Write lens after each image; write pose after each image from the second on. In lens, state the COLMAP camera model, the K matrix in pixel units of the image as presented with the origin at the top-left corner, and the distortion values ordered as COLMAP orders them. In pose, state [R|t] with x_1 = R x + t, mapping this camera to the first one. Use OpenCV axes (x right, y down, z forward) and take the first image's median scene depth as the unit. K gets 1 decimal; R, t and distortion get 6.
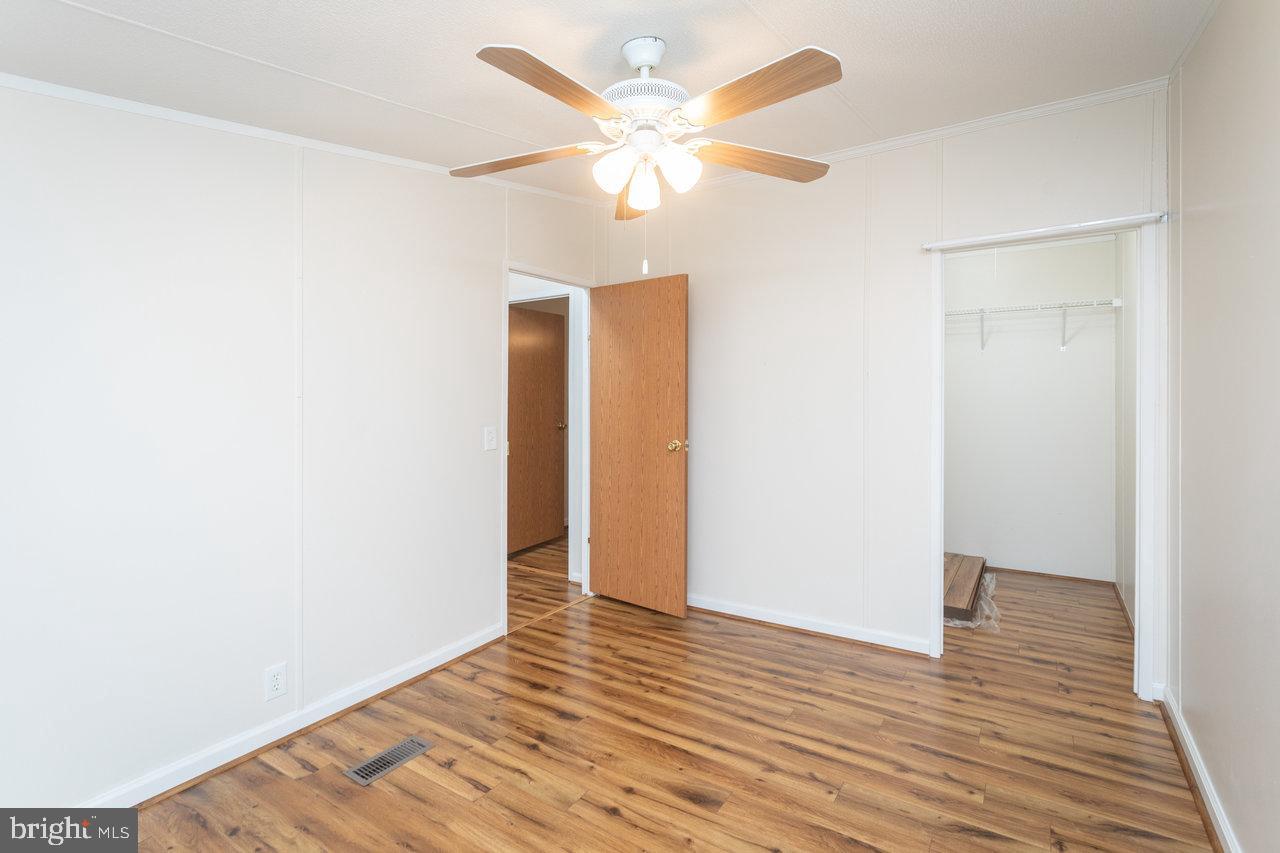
lens RADIAL K [[599.2, 0, 652.9], [0, 599.2, 393.2], [0, 0, 1]] dist [-0.000462, 0.000637]
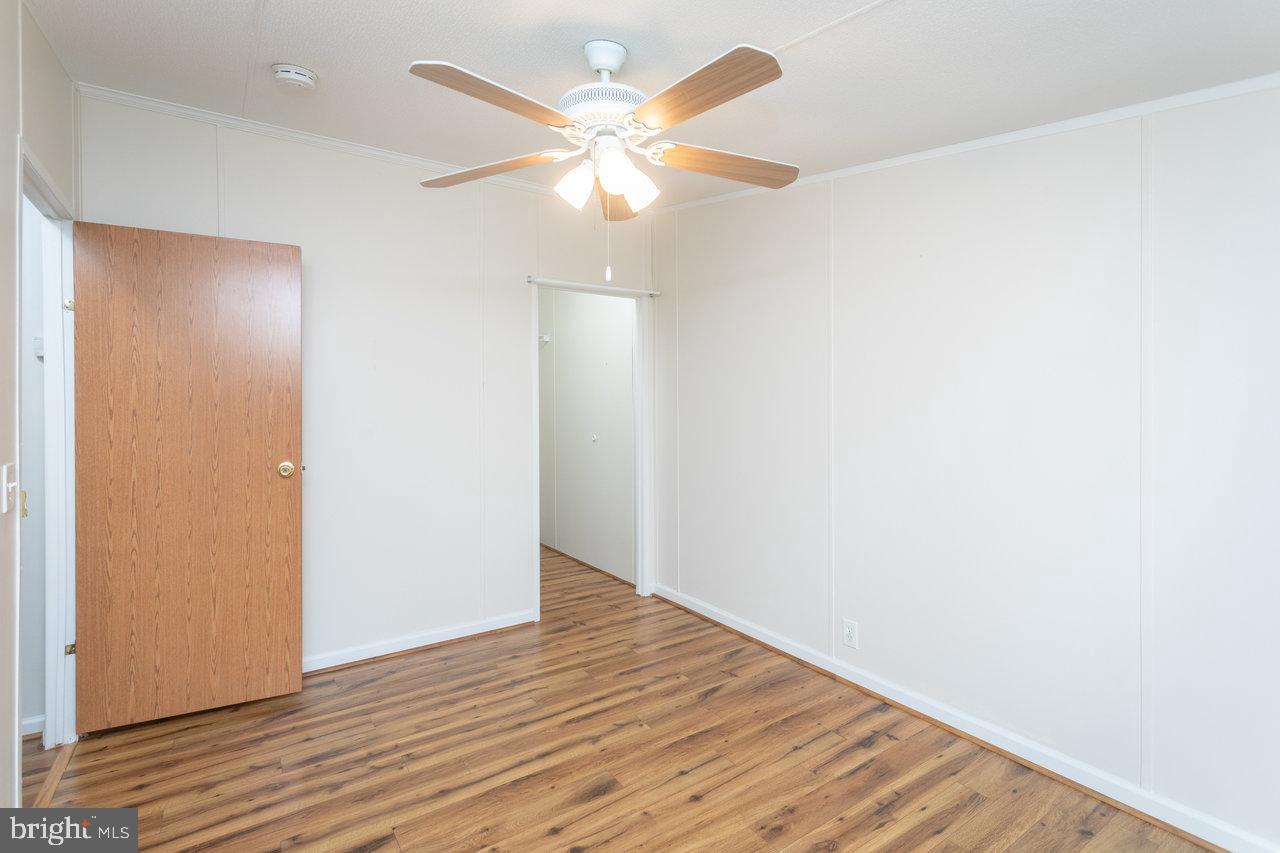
lens RADIAL K [[599.2, 0, 621.3], [0, 599.2, 404.8], [0, 0, 1]] dist [-0.000462, 0.000637]
pose [[0.403578, 0.002540, 0.914942, -0.649240], [-0.005518, 0.999985, -0.000342, 0.005249], [-0.914929, -0.004910, 0.403586, 0.413607]]
